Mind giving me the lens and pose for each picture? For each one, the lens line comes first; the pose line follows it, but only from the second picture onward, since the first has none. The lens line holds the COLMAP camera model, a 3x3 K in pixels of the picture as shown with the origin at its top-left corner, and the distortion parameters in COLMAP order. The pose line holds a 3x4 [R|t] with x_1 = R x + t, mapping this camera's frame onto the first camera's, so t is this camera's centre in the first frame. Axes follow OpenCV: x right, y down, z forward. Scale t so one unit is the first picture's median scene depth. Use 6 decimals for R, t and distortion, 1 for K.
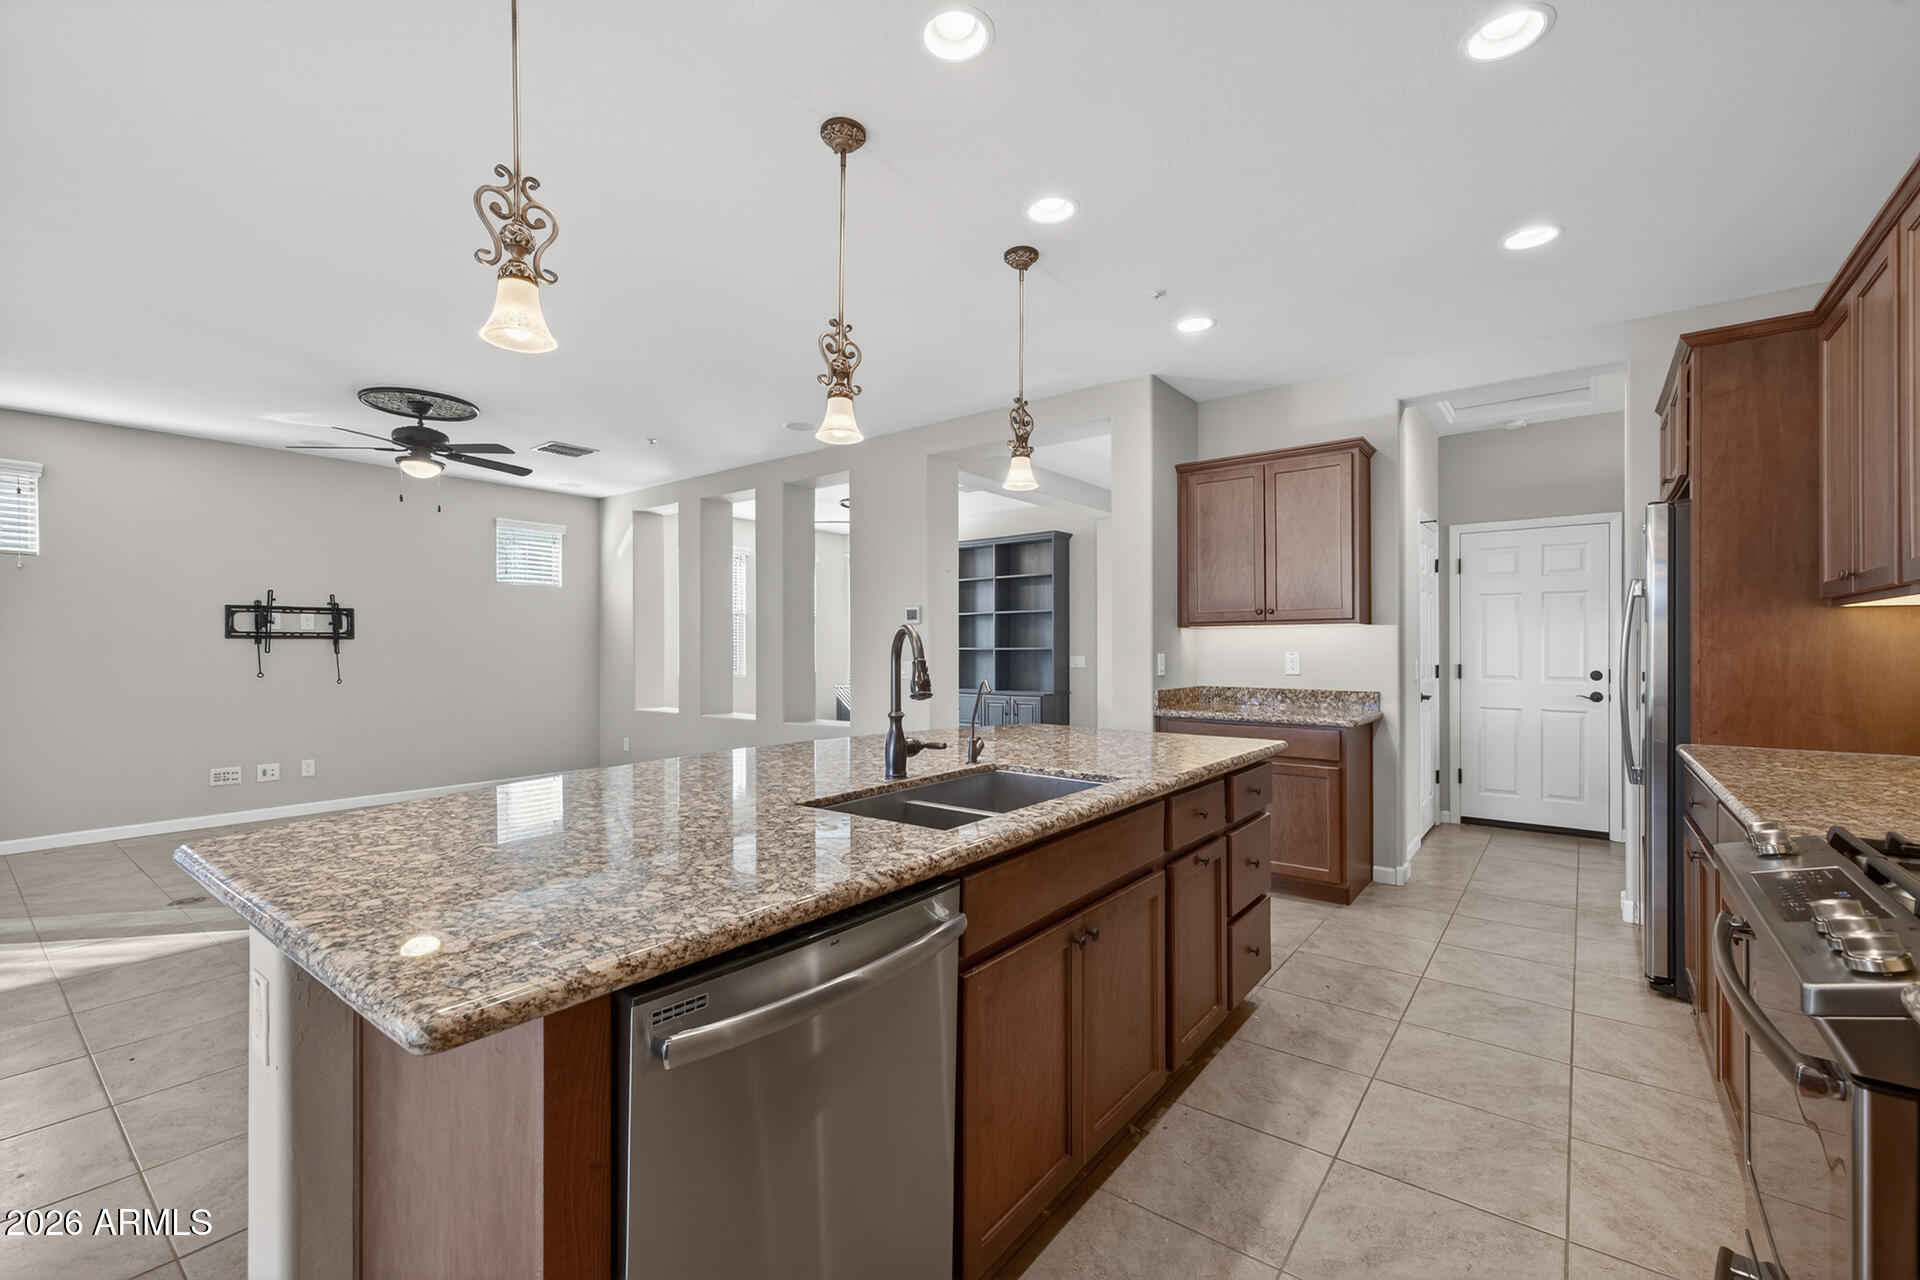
lens RADIAL K [[809.3, 0, 952.5], [0, 809.3, 647.9], [0, 0, 1]] dist [0.007545, -0.000284]
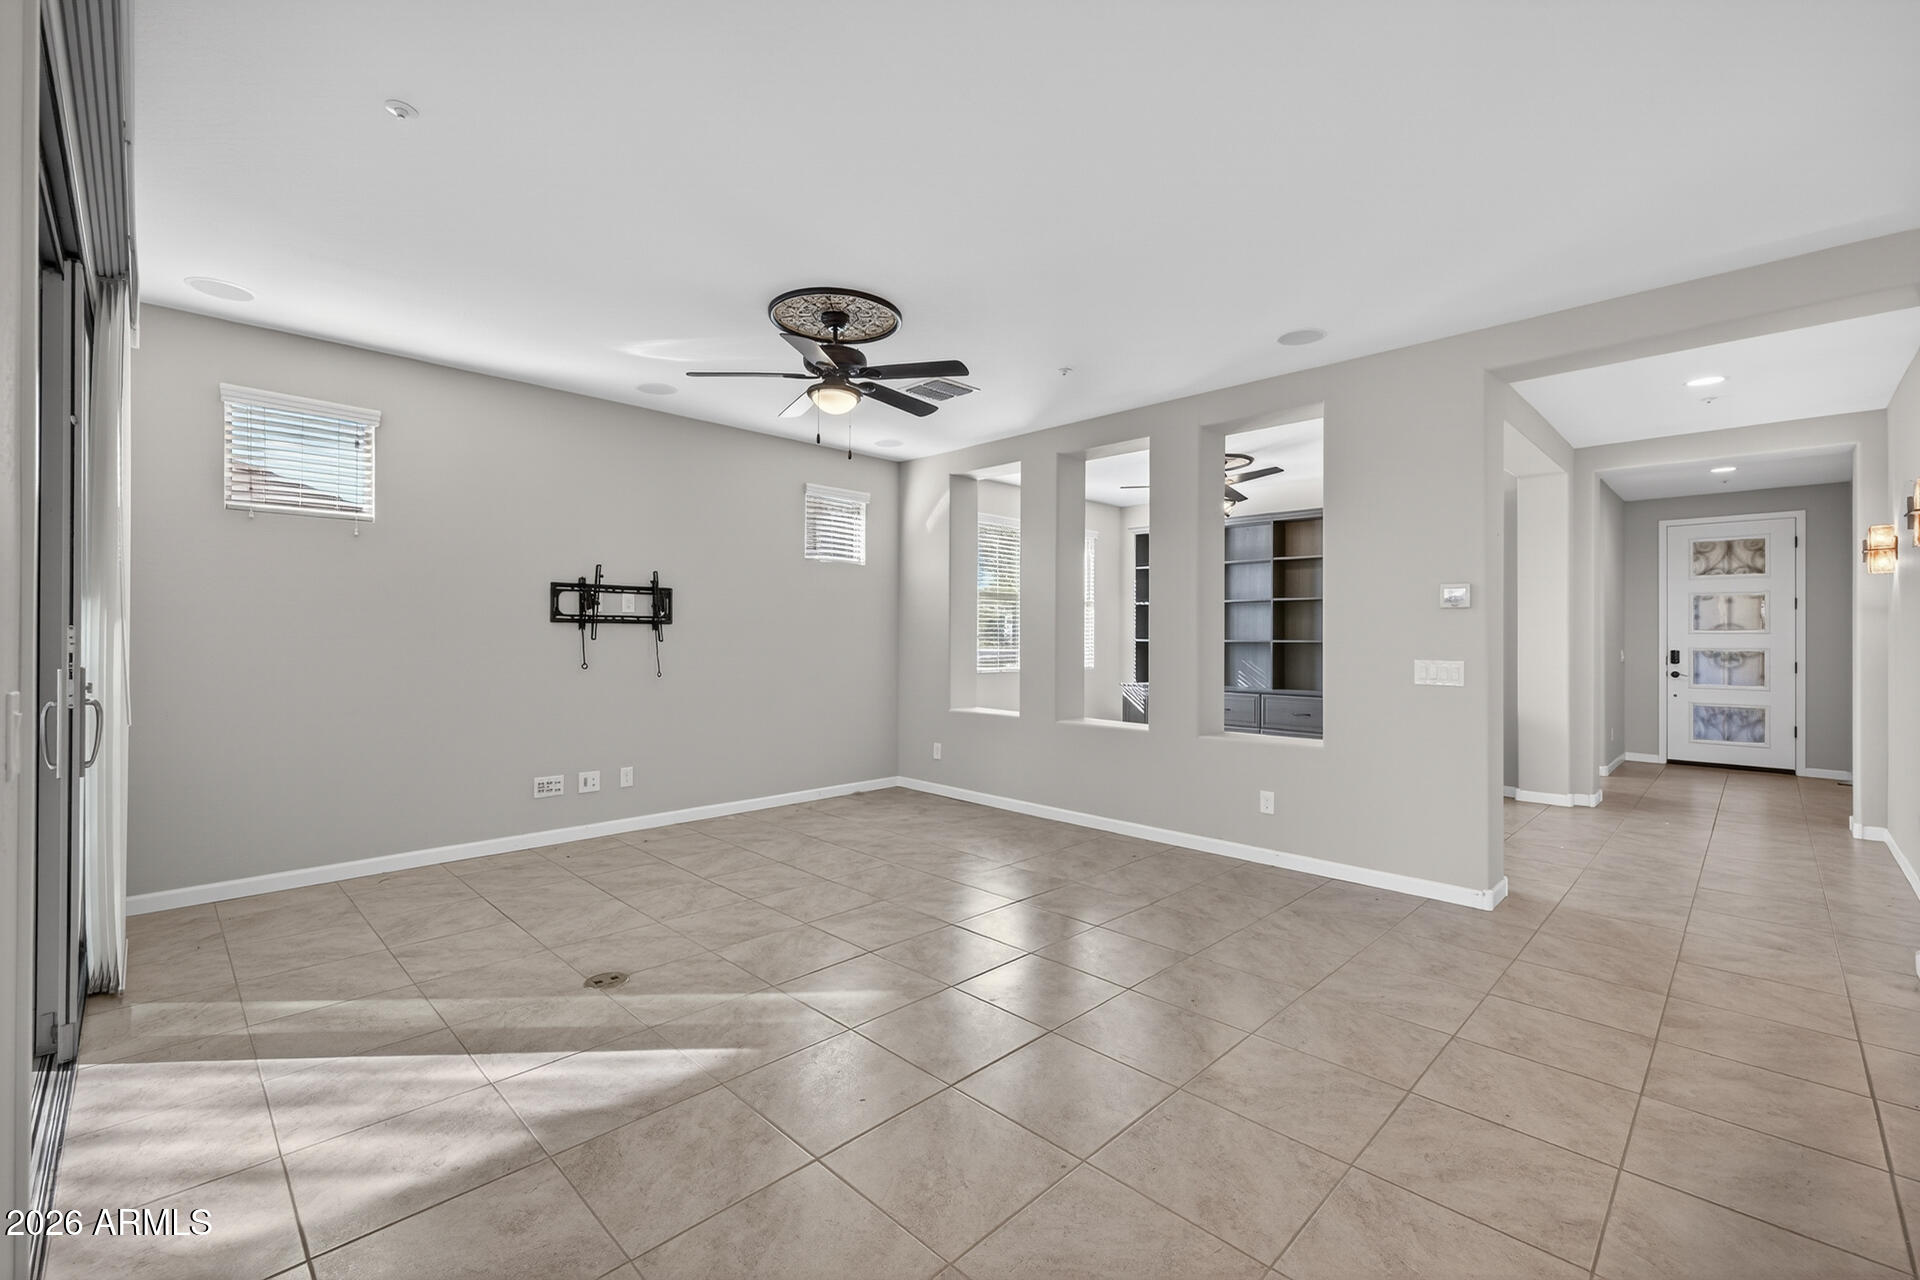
lens RADIAL K [[809.3, 0, 952.4], [0, 809.3, 635.6], [0, 0, 1]] dist [0.007545, -0.000284]
pose [[0.992965, 0.010025, -0.117980, -0.374973], [-0.010142, 0.999948, -0.000396, -0.001884], [0.117970, 0.001590, 0.993016, 0.213635]]
